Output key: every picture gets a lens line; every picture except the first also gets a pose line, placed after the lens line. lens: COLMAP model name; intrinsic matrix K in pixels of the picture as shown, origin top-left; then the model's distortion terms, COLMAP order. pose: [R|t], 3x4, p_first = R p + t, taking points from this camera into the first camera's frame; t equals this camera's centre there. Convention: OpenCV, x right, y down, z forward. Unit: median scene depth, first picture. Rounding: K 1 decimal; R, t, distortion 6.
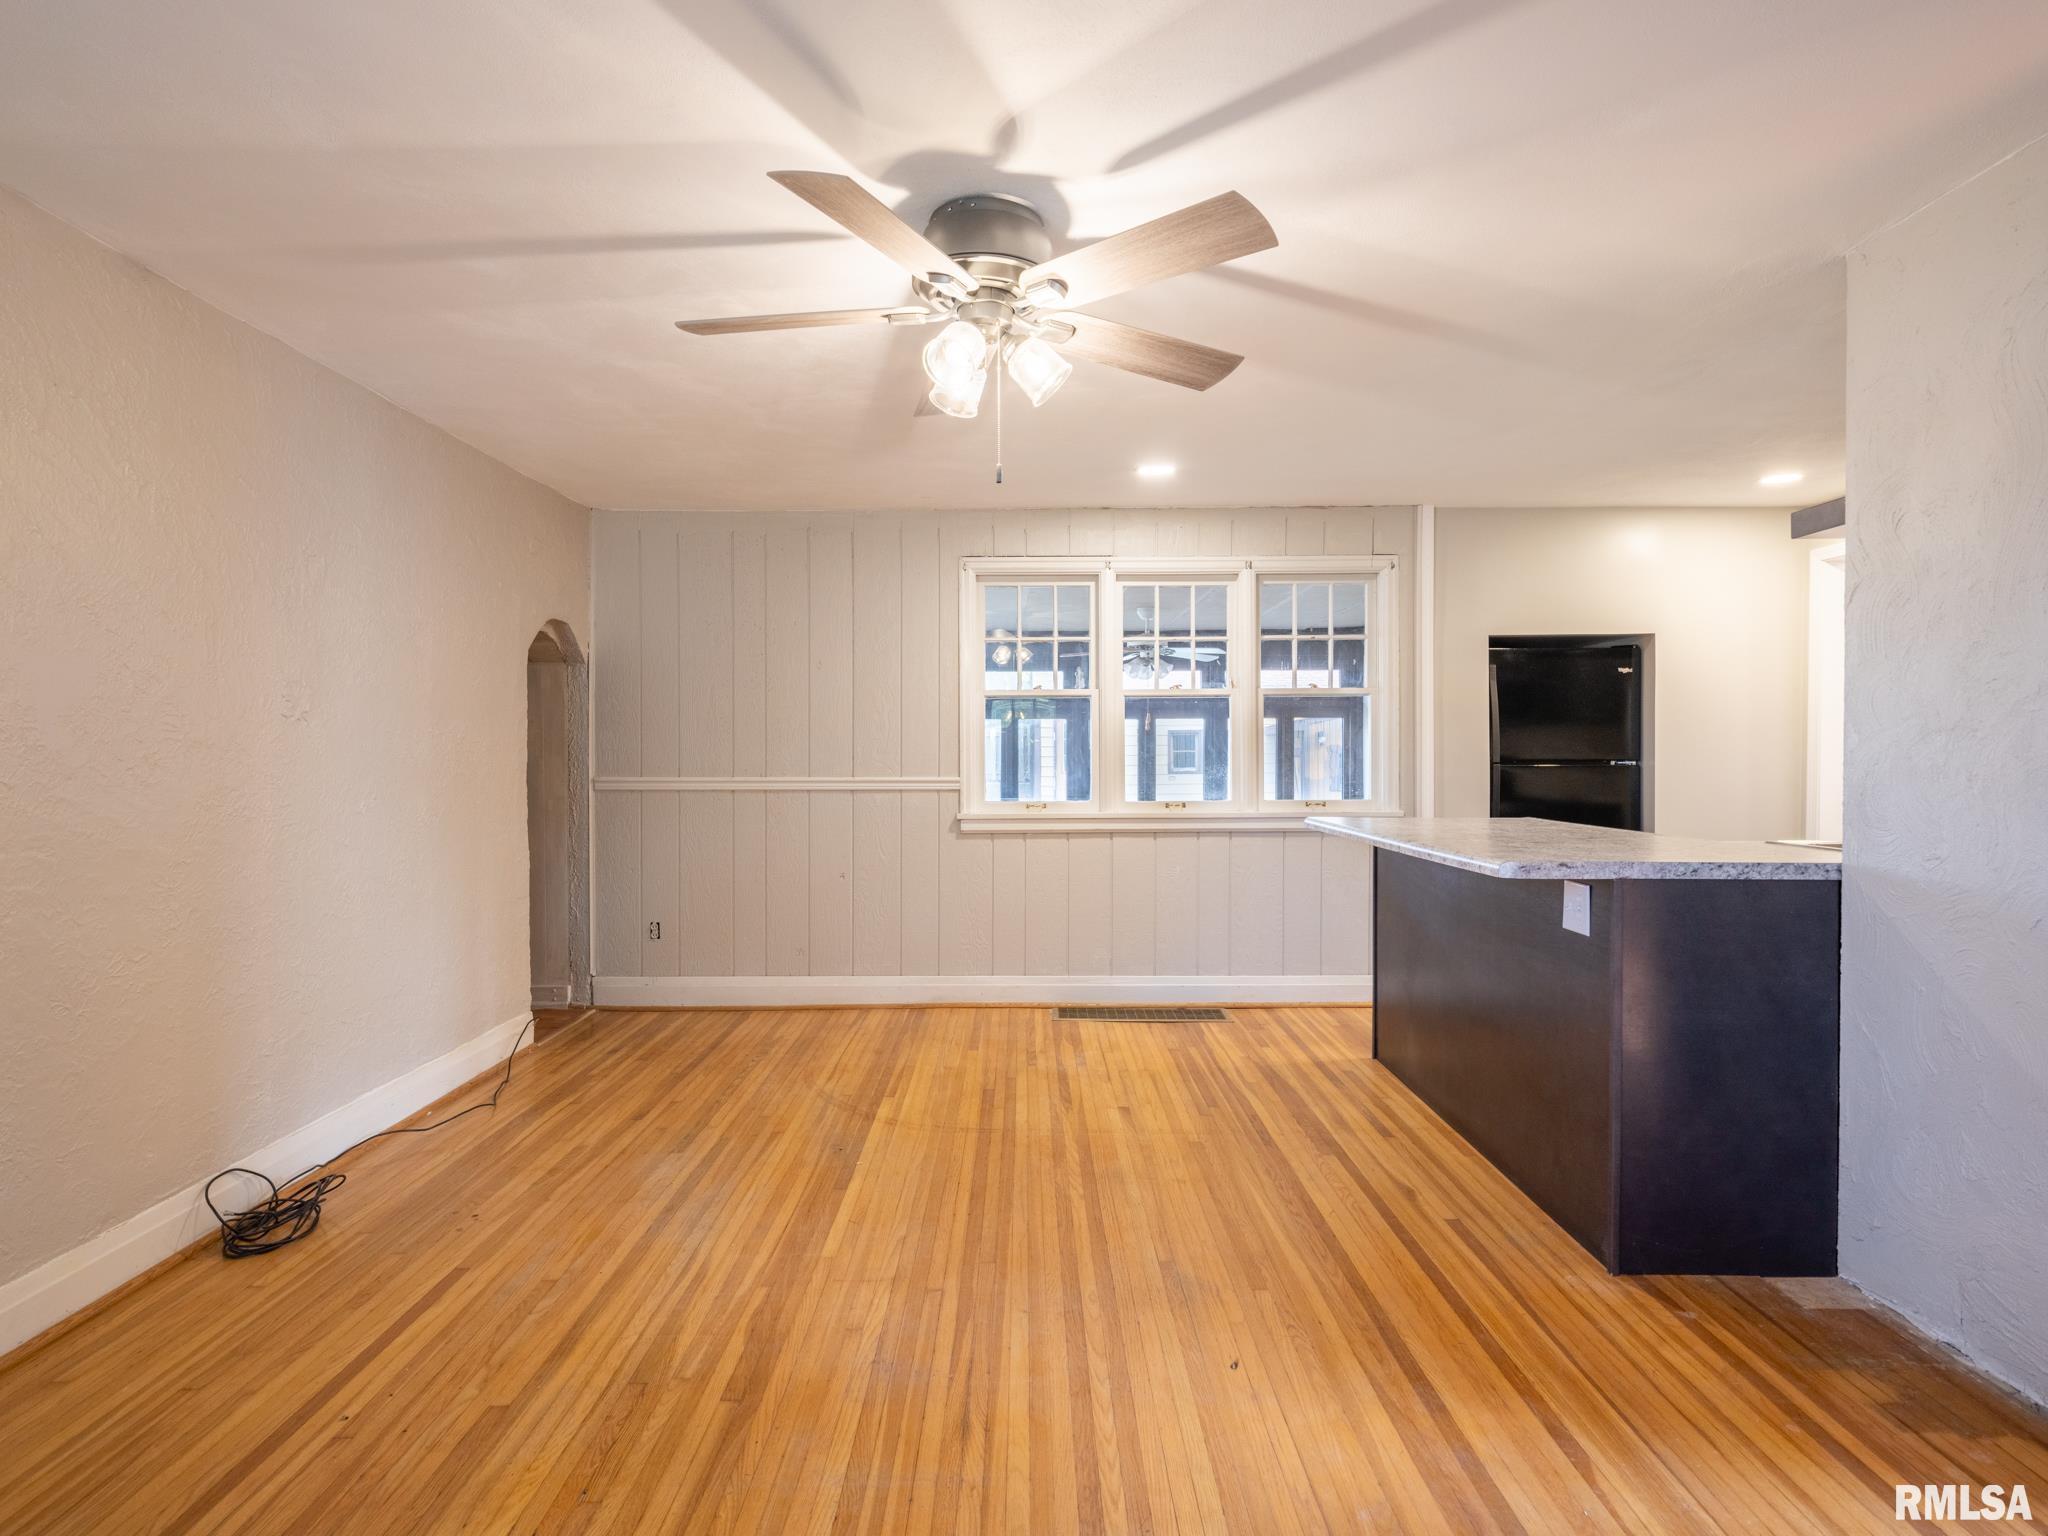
lens RADIAL K [[1101.3, 0, 1023.8], [0, 1101.3, 773.0], [0, 0, 1]] dist [0.004641, -0.002746]
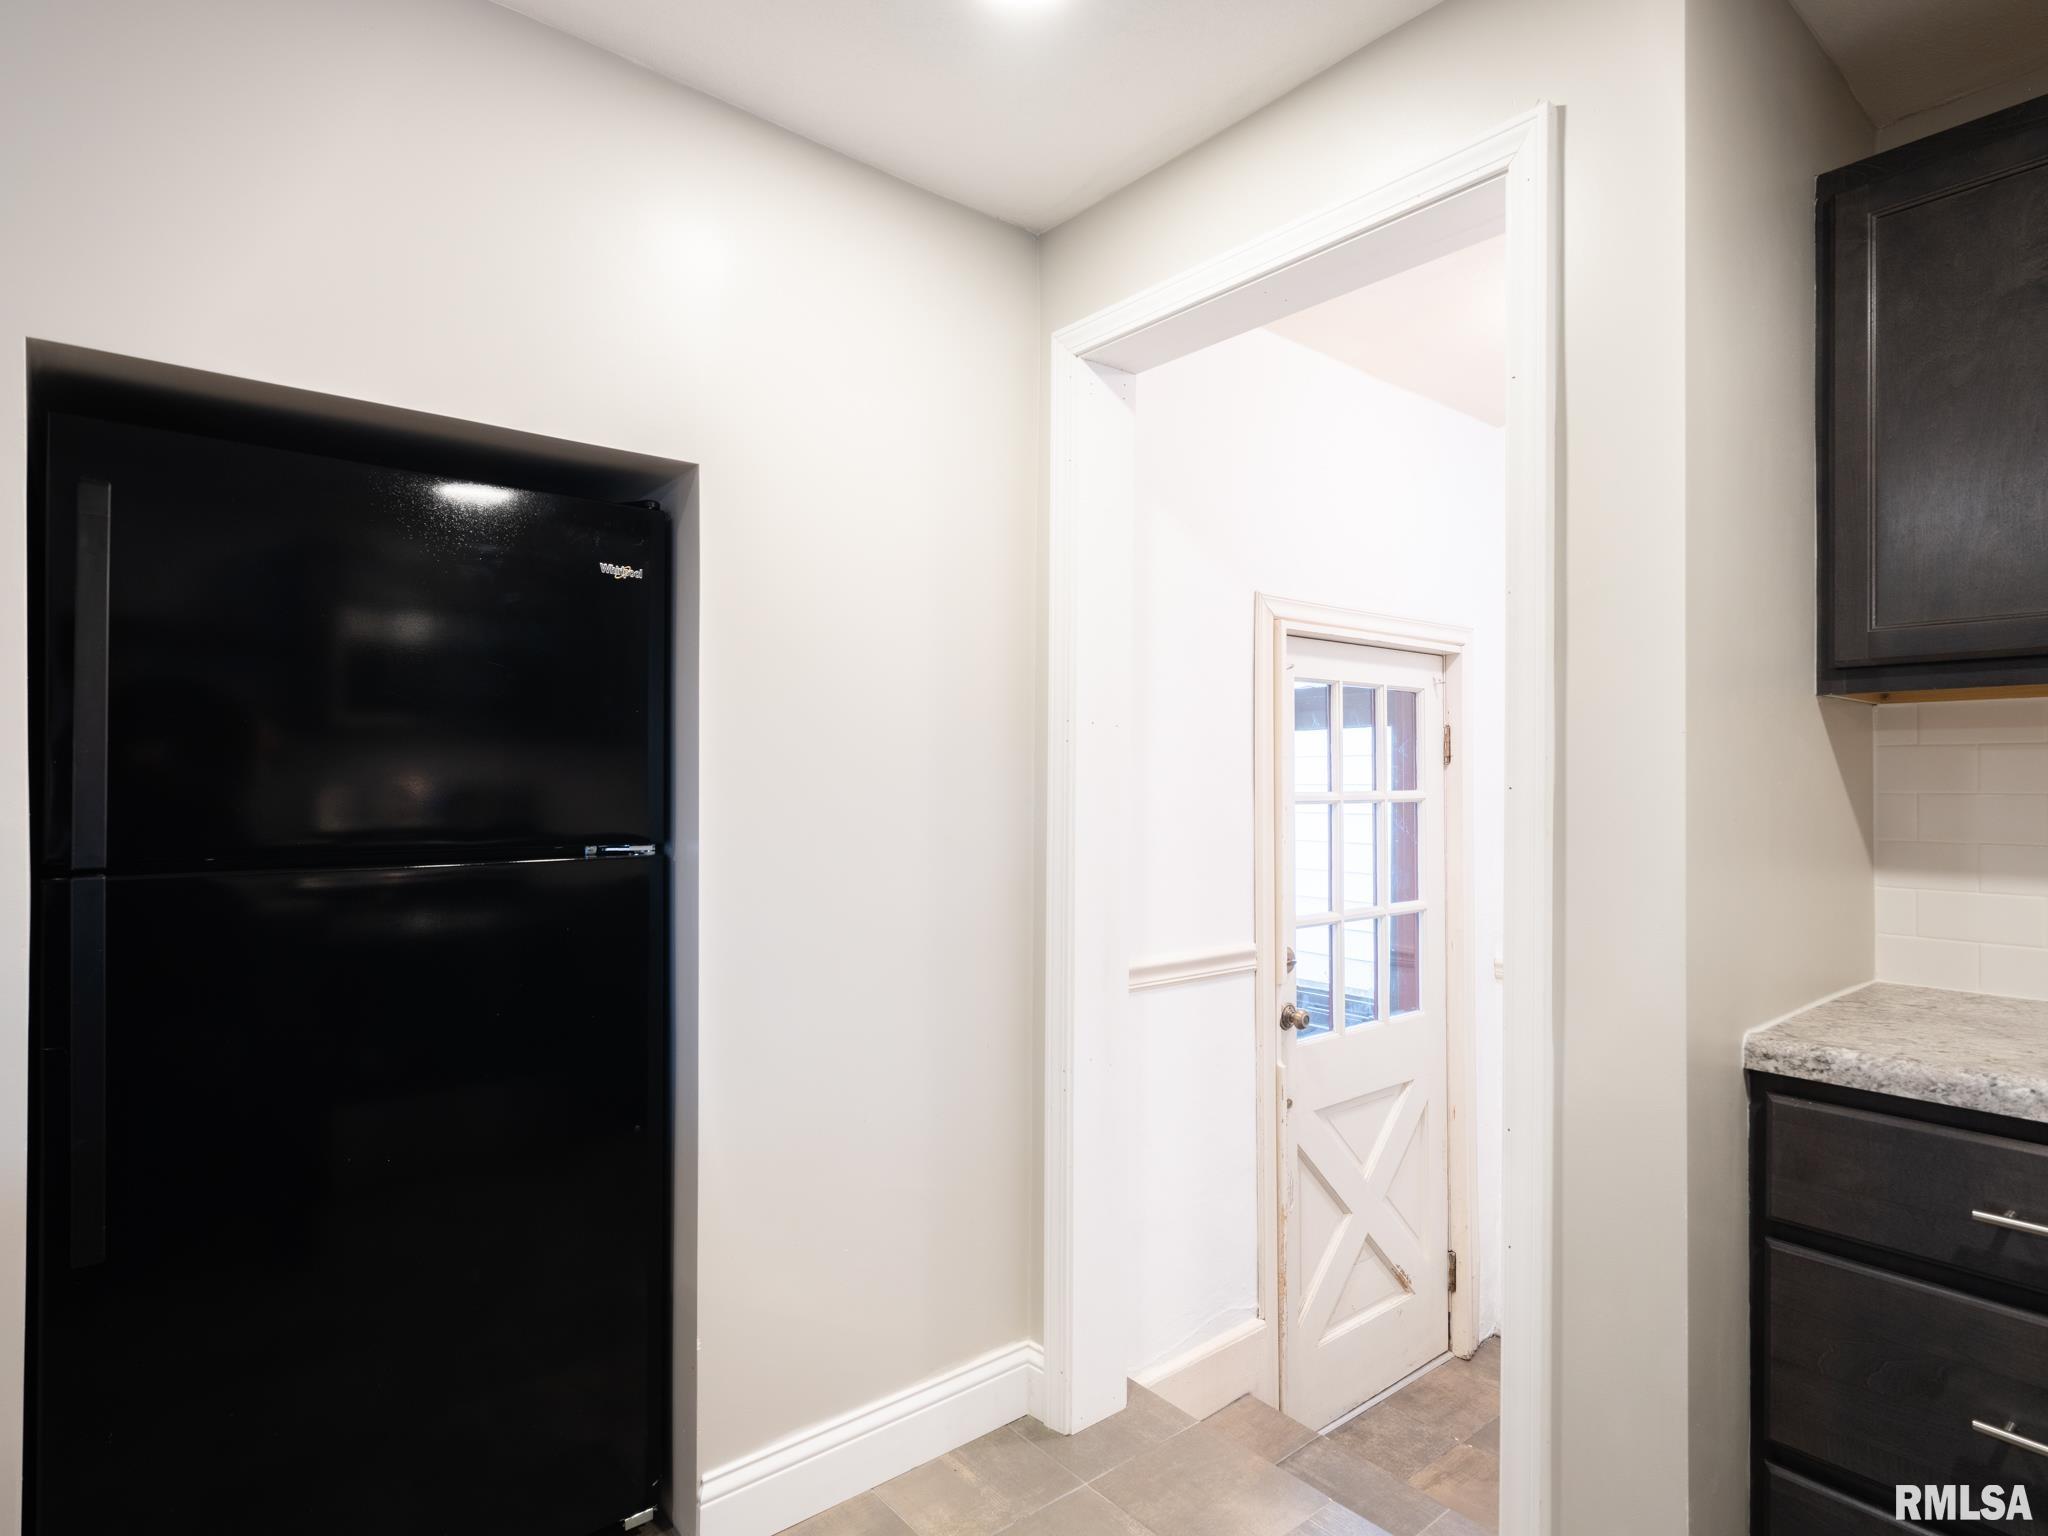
lens RADIAL K [[1093.6, 0, 1021.6], [0, 1093.6, 773.7], [0, 0, 1]] dist [0.004681, -0.004731]
pose [[0.773786, 0.012232, 0.633329, 0.935148], [0.002535, 0.999746, -0.022406, -0.053673], [-0.633442, 0.018943, 0.773558, 1.455468]]
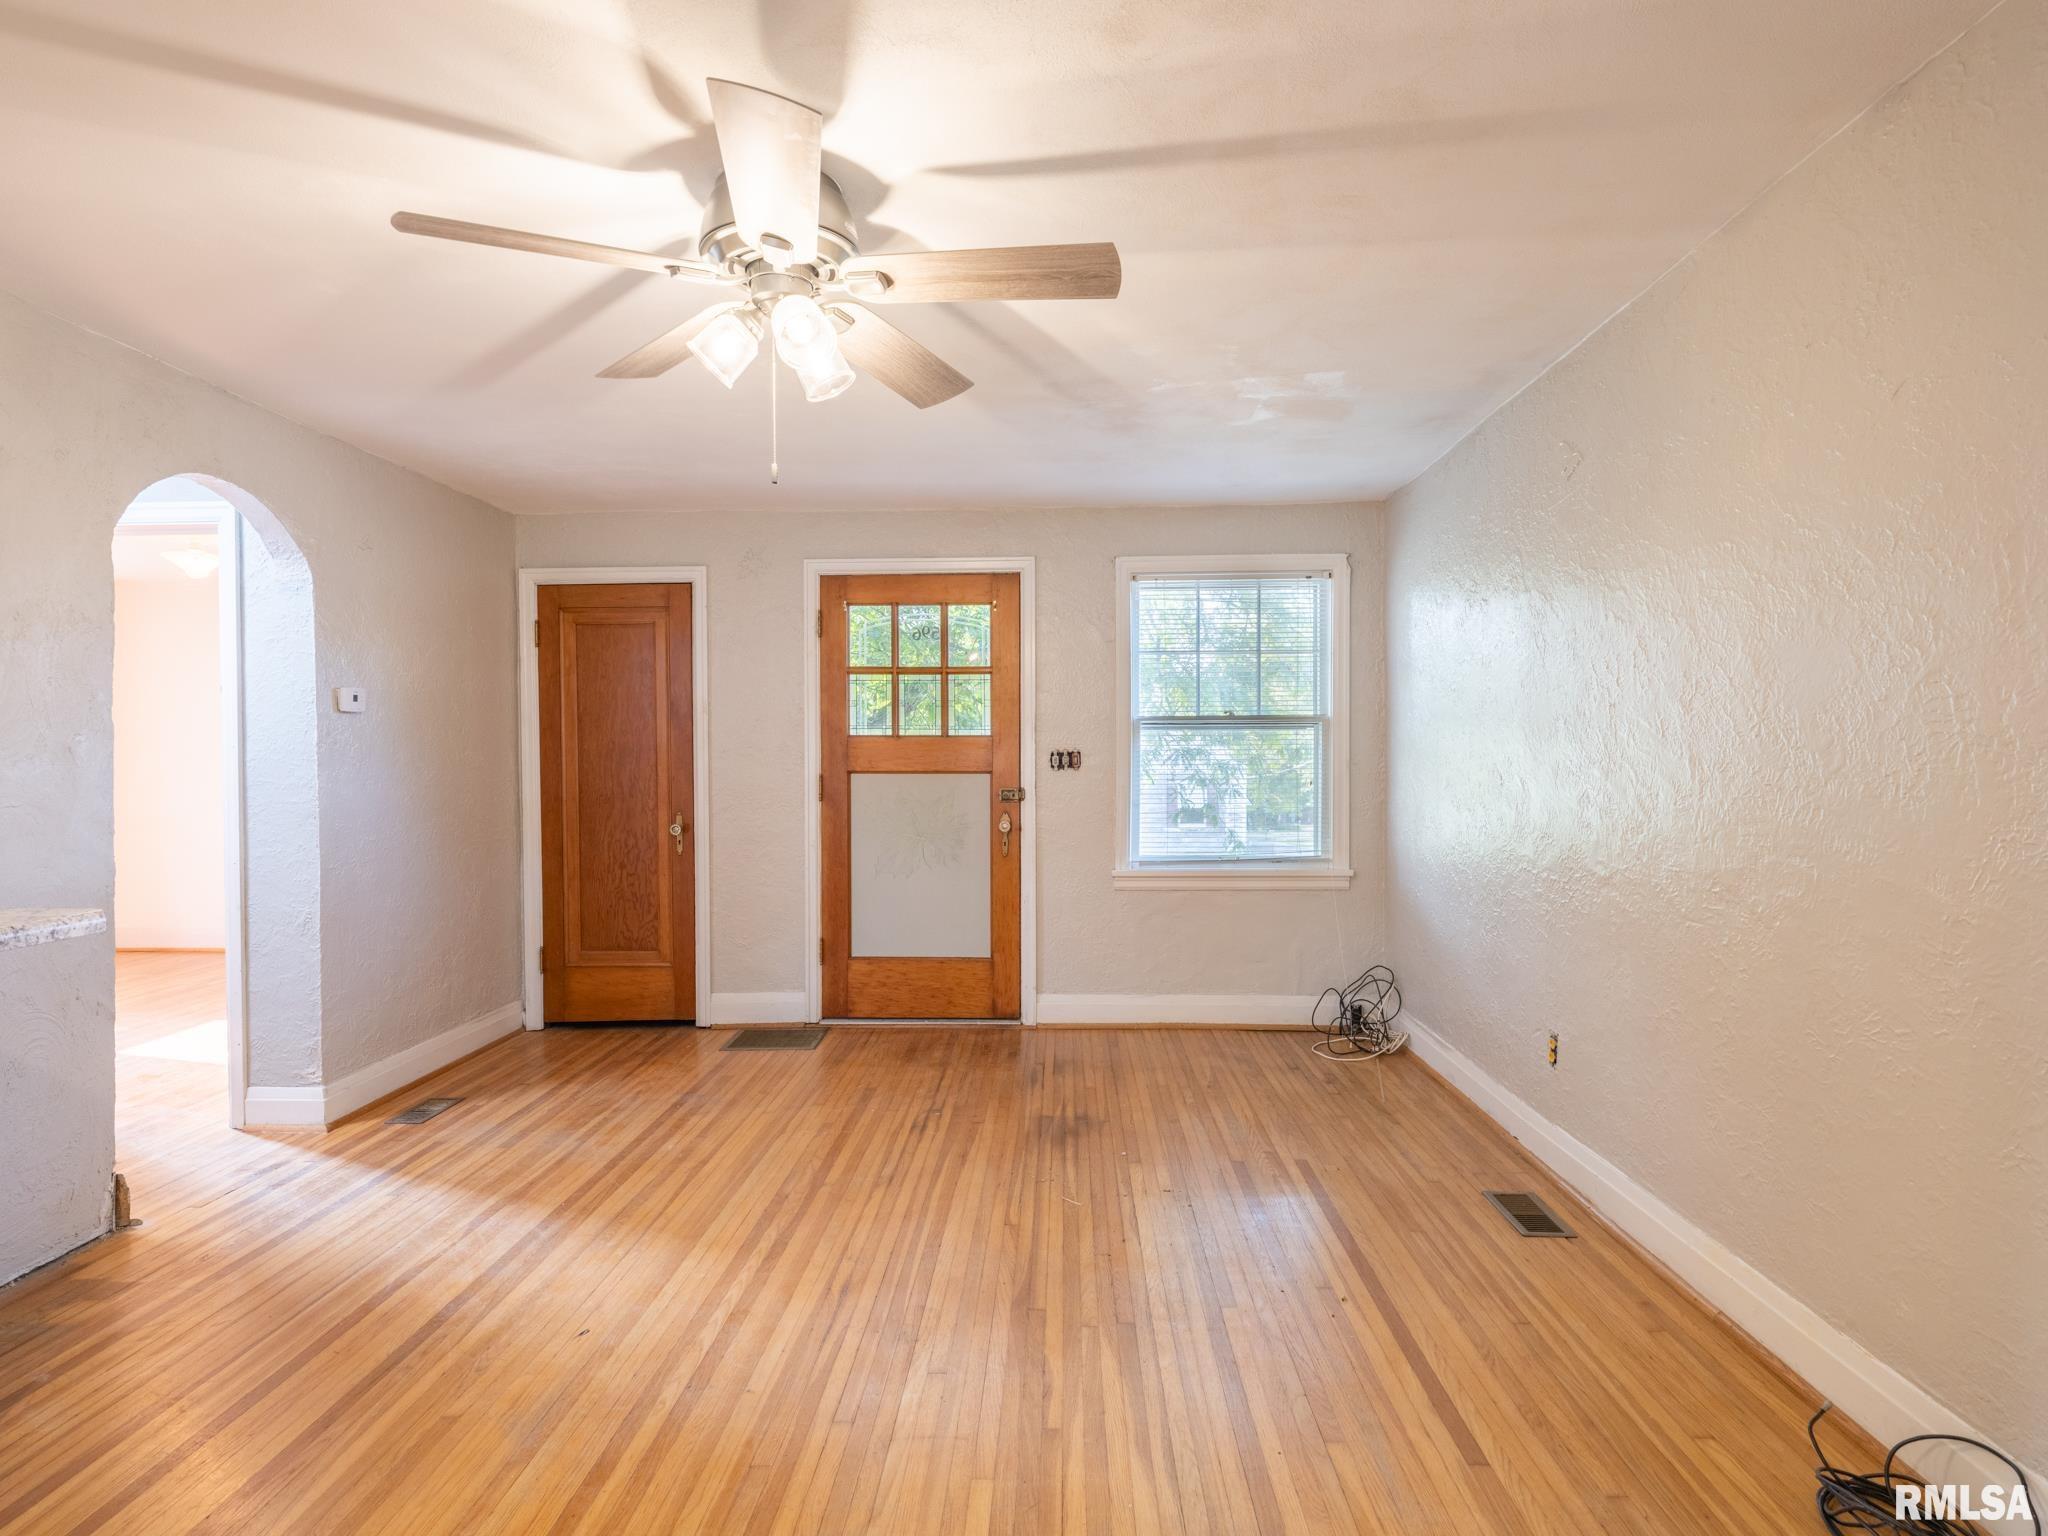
lens RADIAL K [[1101.3, 0, 1023.8], [0, 1101.3, 773.0], [0, 0, 1]] dist [0.004641, -0.002746]
pose [[-0.999340, 0.009222, 0.035127, -0.253356], [0.010214, 0.999551, 0.028171, -0.033390], [-0.034852, 0.028511, -0.998986, 1.835686]]
